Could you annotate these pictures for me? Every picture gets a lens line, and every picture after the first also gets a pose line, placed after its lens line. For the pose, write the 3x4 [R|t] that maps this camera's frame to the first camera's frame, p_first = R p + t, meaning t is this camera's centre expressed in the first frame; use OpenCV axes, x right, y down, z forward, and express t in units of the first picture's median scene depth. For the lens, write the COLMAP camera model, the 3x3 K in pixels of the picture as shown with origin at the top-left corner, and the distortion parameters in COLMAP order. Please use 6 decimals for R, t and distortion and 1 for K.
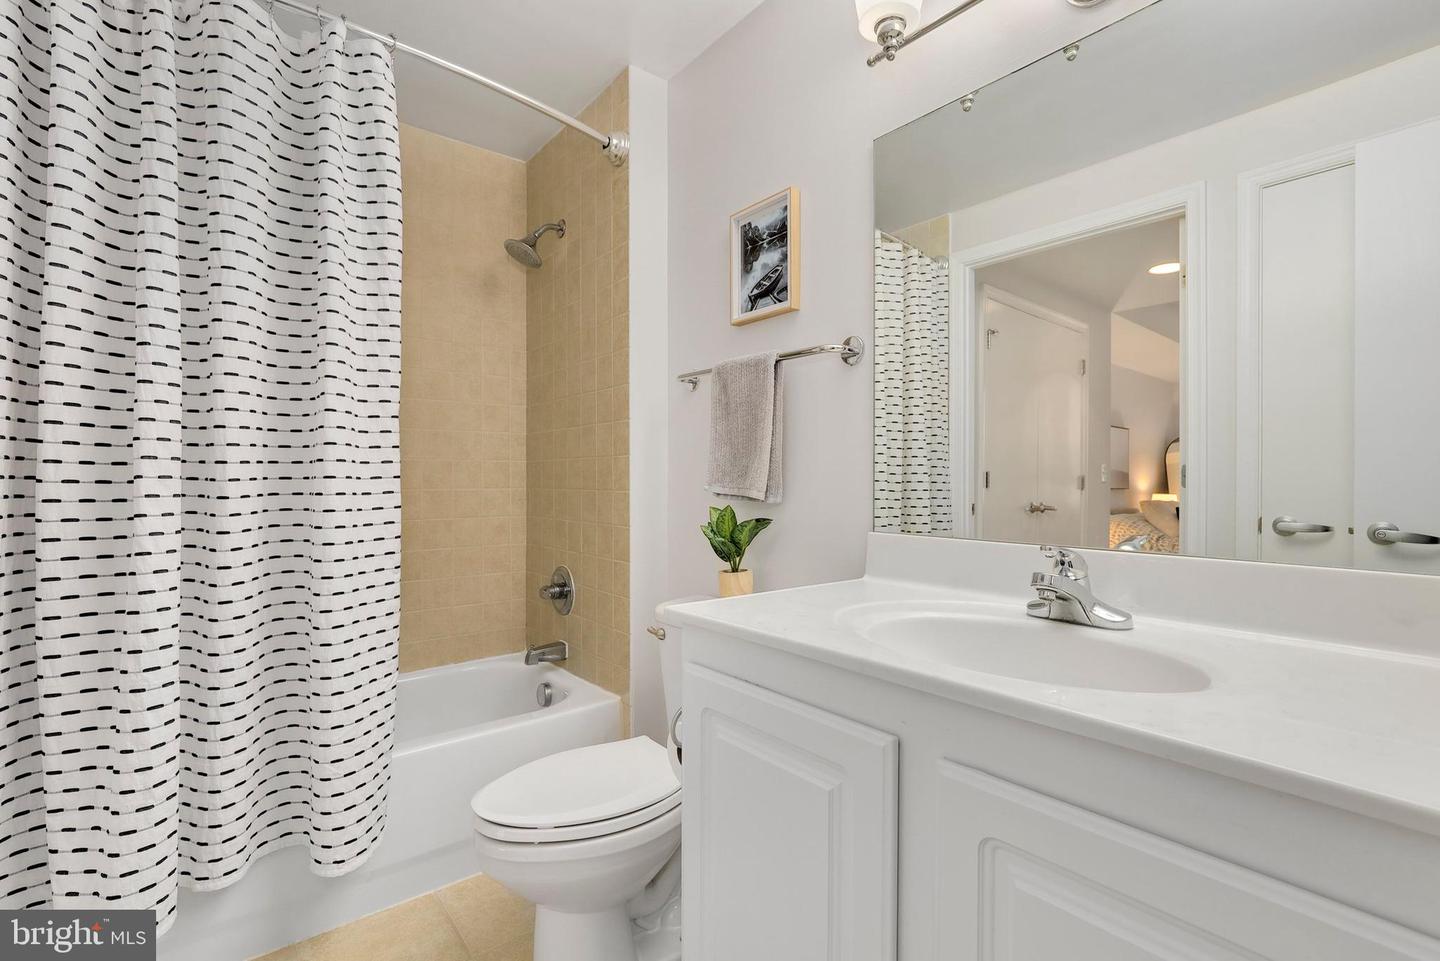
lens RADIAL K [[666.2, 0, 712.3], [0, 666.2, 482.6], [0, 0, 1]] dist [-0.015158, 0.004532]
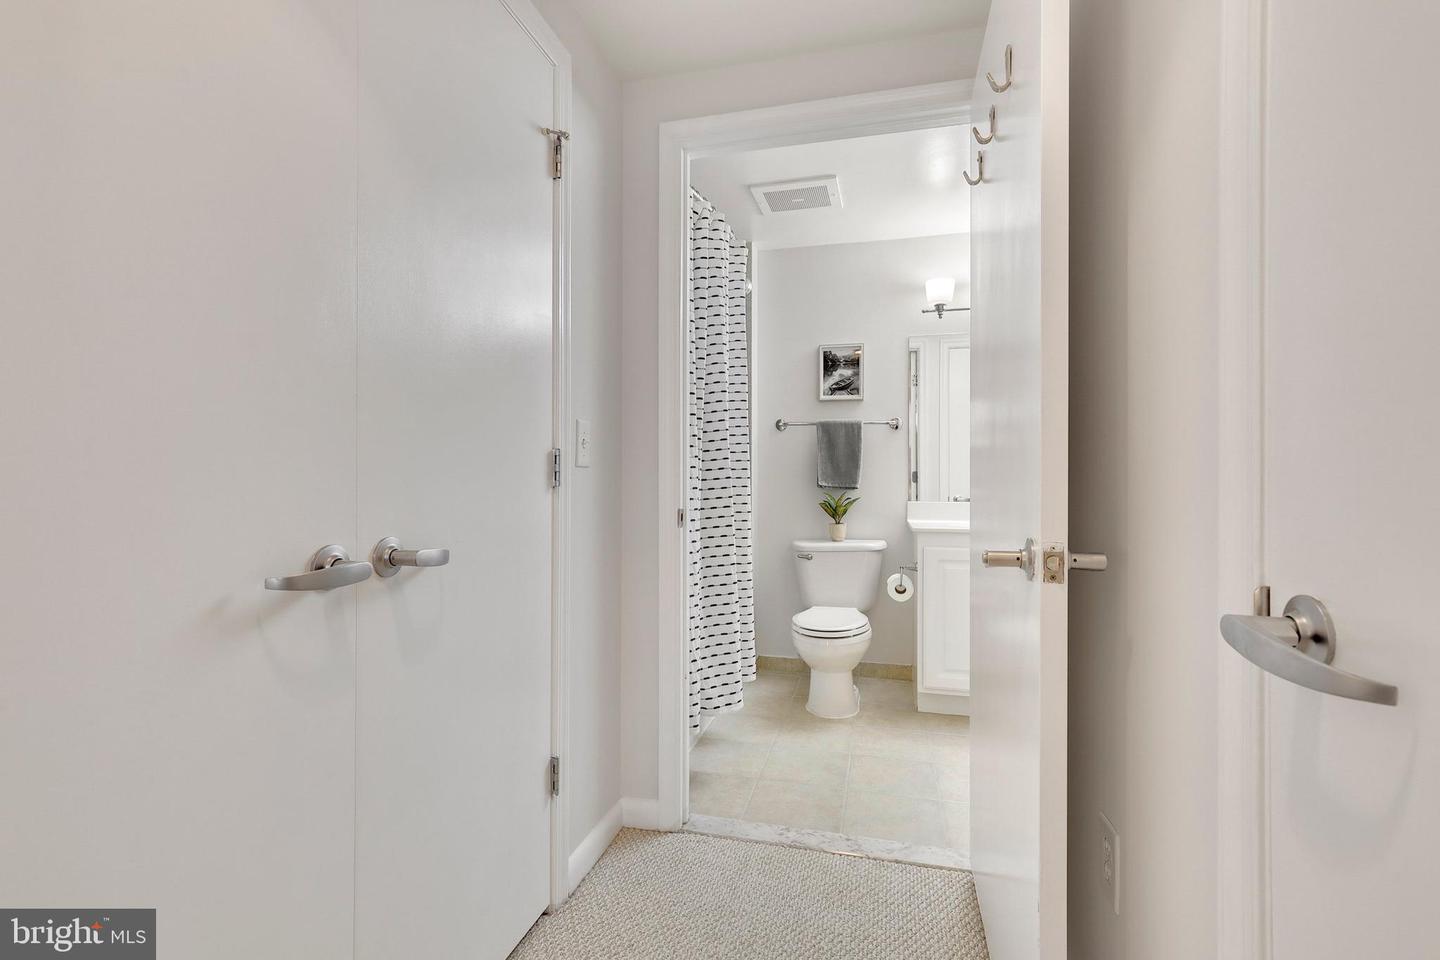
lens RADIAL K [[666.2, 0, 712.3], [0, 666.2, 482.1], [0, 0, 1]] dist [-0.015158, 0.004532]
pose [[0.811791, 0.008159, 0.583890, -1.436452], [-0.000818, 0.999917, -0.012835, 0.028620], [-0.583947, 0.009942, 0.811731, -0.424049]]
